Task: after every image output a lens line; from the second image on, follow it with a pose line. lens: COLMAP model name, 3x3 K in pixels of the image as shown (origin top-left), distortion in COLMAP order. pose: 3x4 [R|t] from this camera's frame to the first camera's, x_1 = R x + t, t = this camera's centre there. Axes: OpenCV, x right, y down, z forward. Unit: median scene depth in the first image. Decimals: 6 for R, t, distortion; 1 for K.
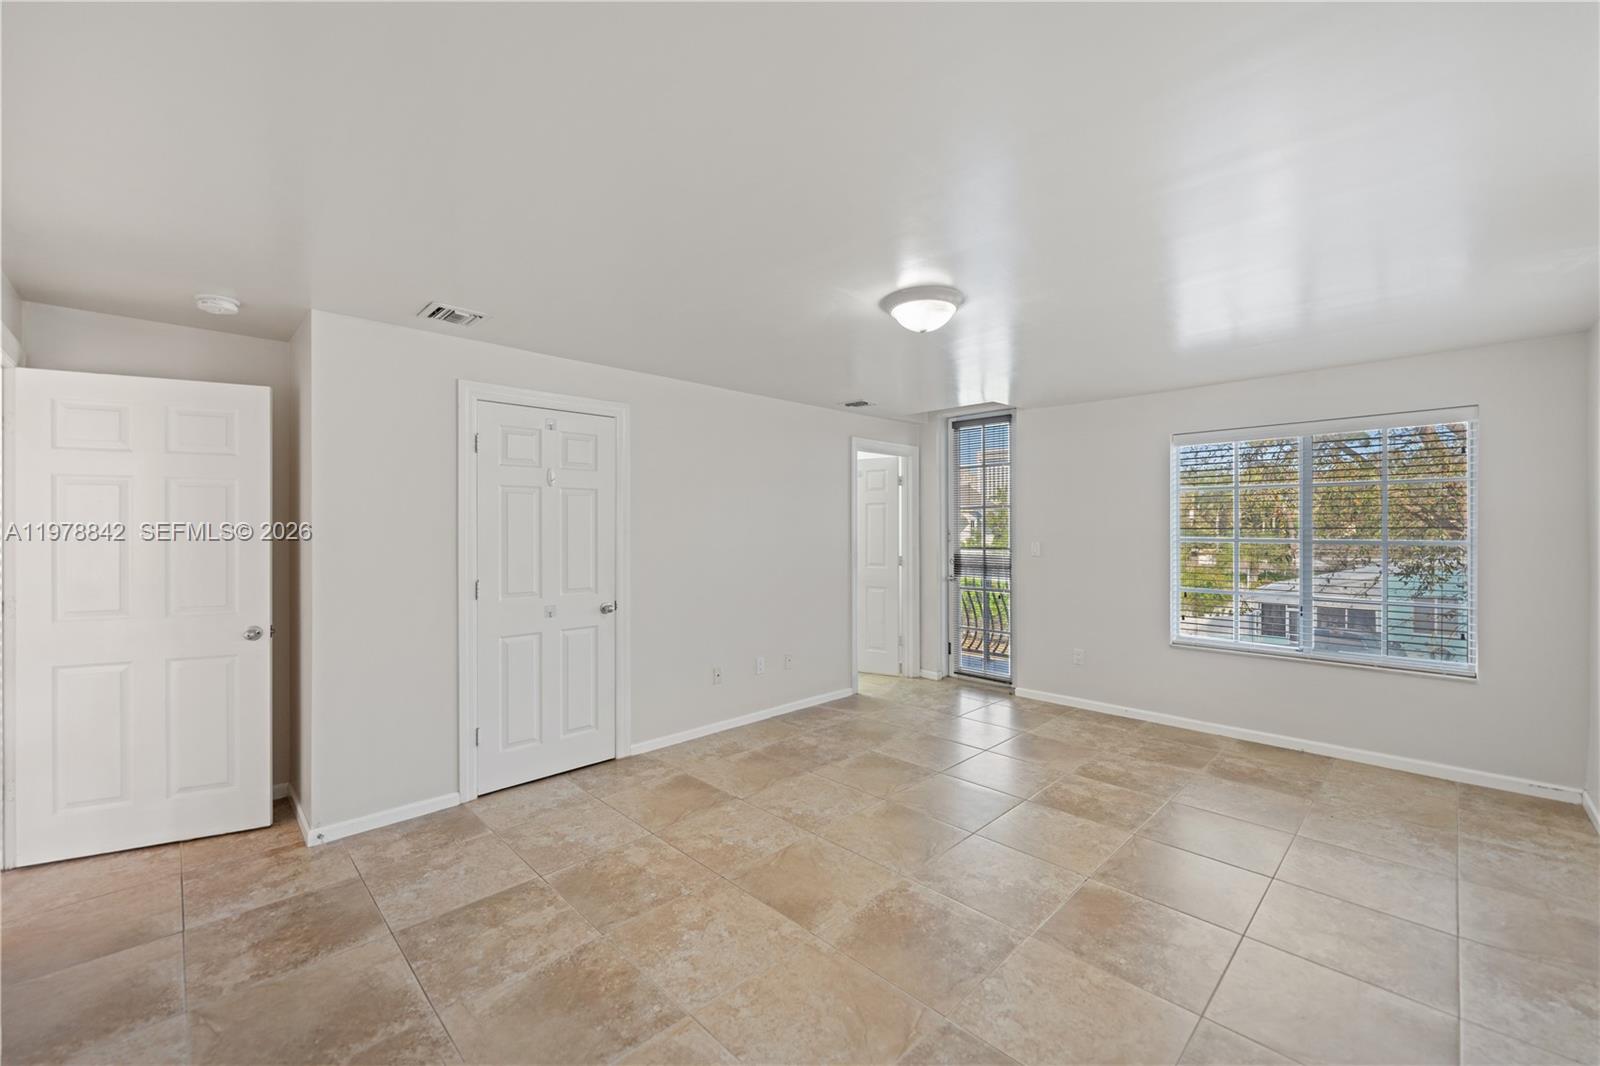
lens RADIAL K [[647.7, 0, 797.5], [0, 647.7, 530.2], [0, 0, 1]] dist [-0.000323, -0.000313]
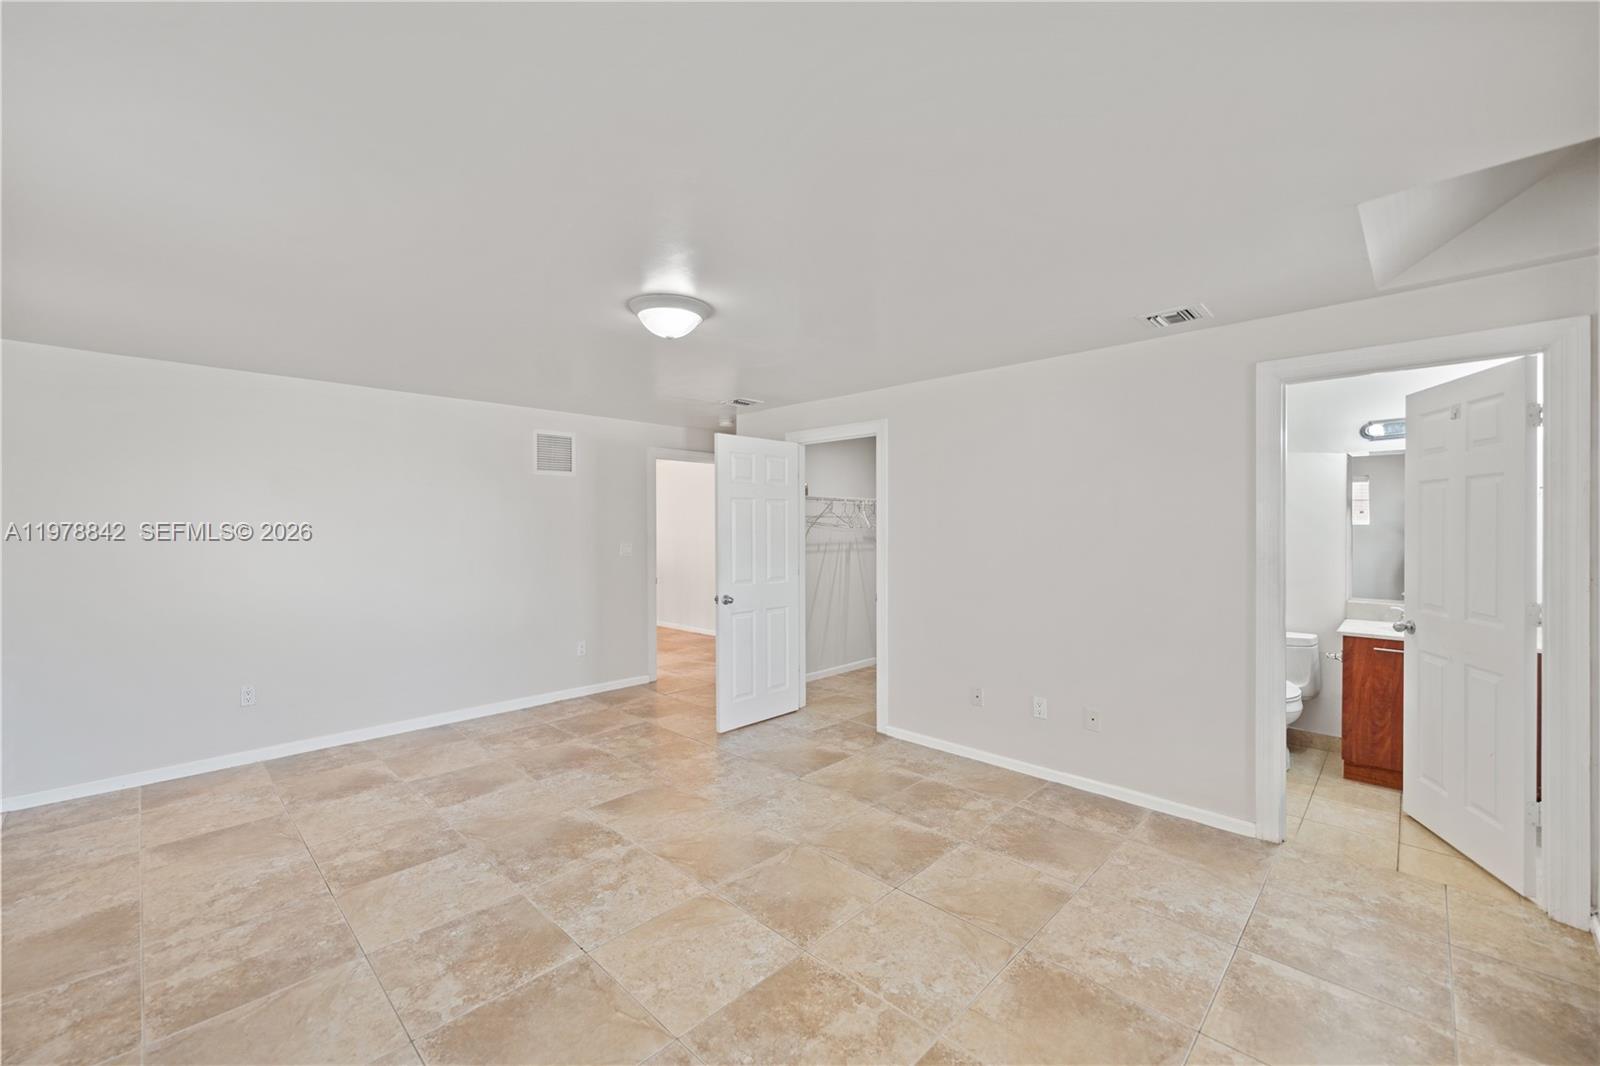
lens RADIAL K [[647.7, 0, 797.5], [0, 647.7, 530.2], [0, 0, 1]] dist [-0.000323, -0.000313]
pose [[0.020132, 0.008372, -0.999762, 1.136568], [-0.003220, 0.999960, 0.008309, -0.014524], [0.999792, 0.003052, 0.020158, 1.108026]]
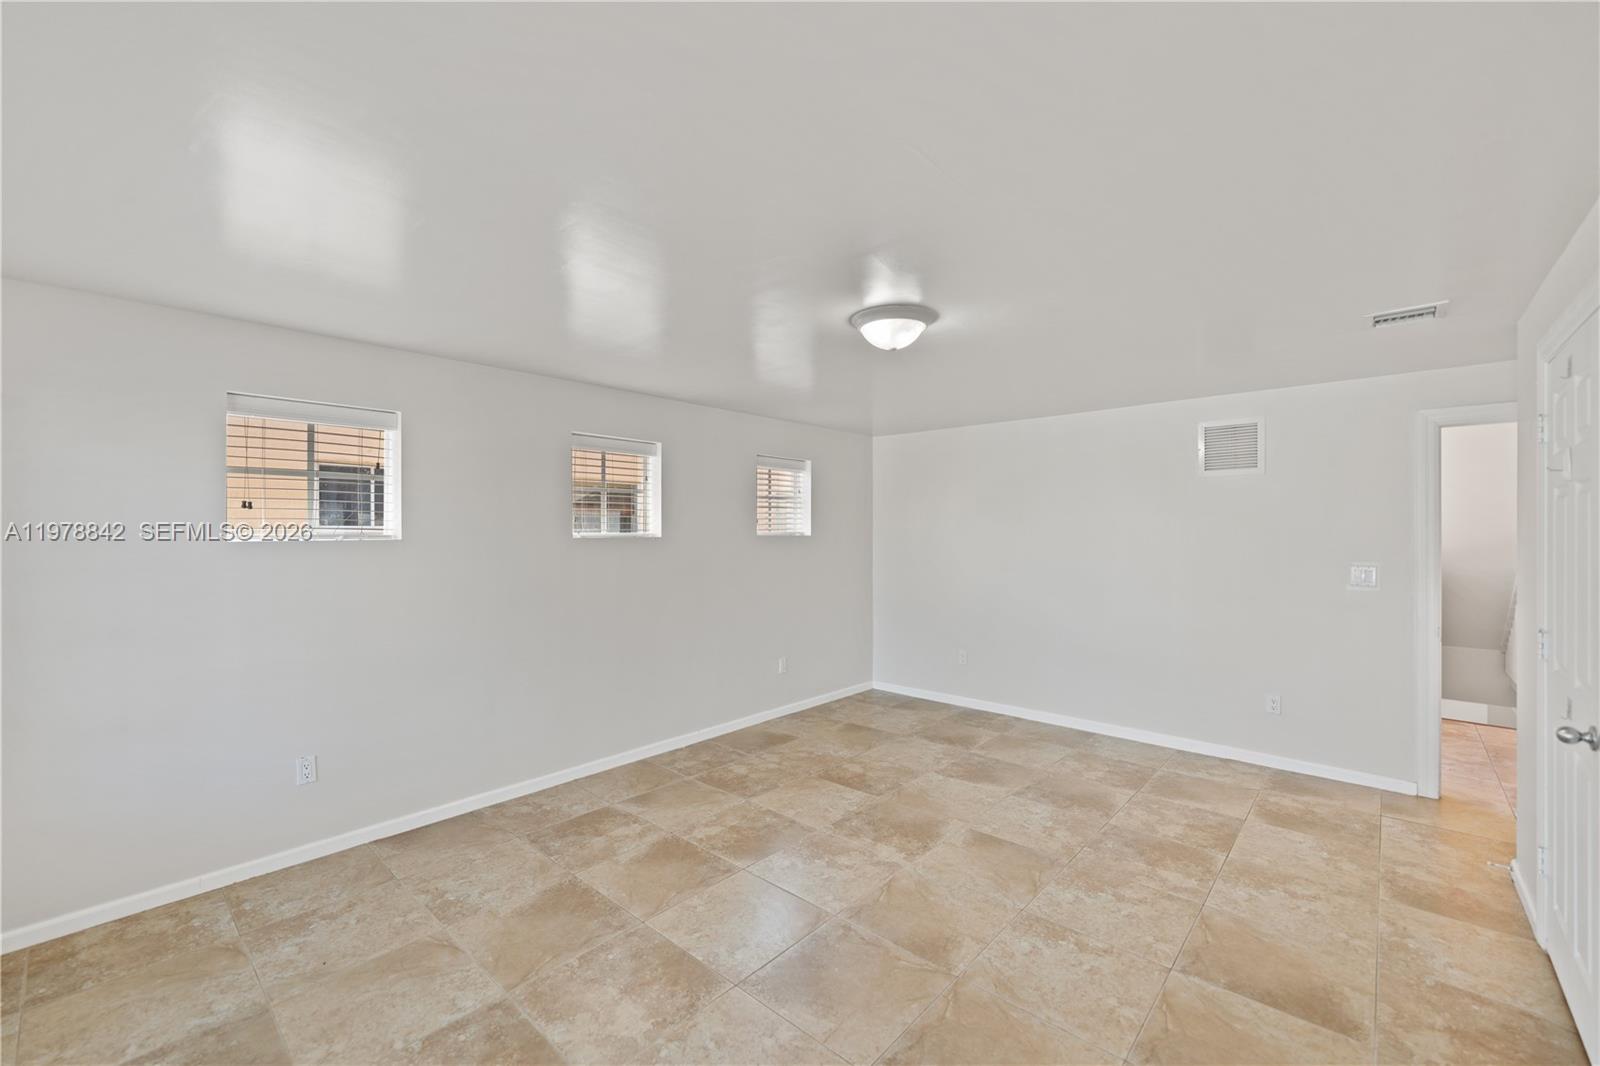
lens RADIAL K [[647.7, 0, 797.5], [0, 647.7, 530.2], [0, 0, 1]] dist [-0.000323, -0.000313]
pose [[-0.998309, 0.001522, -0.058108, 0.372624], [0.001409, 0.999997, 0.001994, -0.035302], [0.058111, 0.001908, -0.998308, 1.854708]]
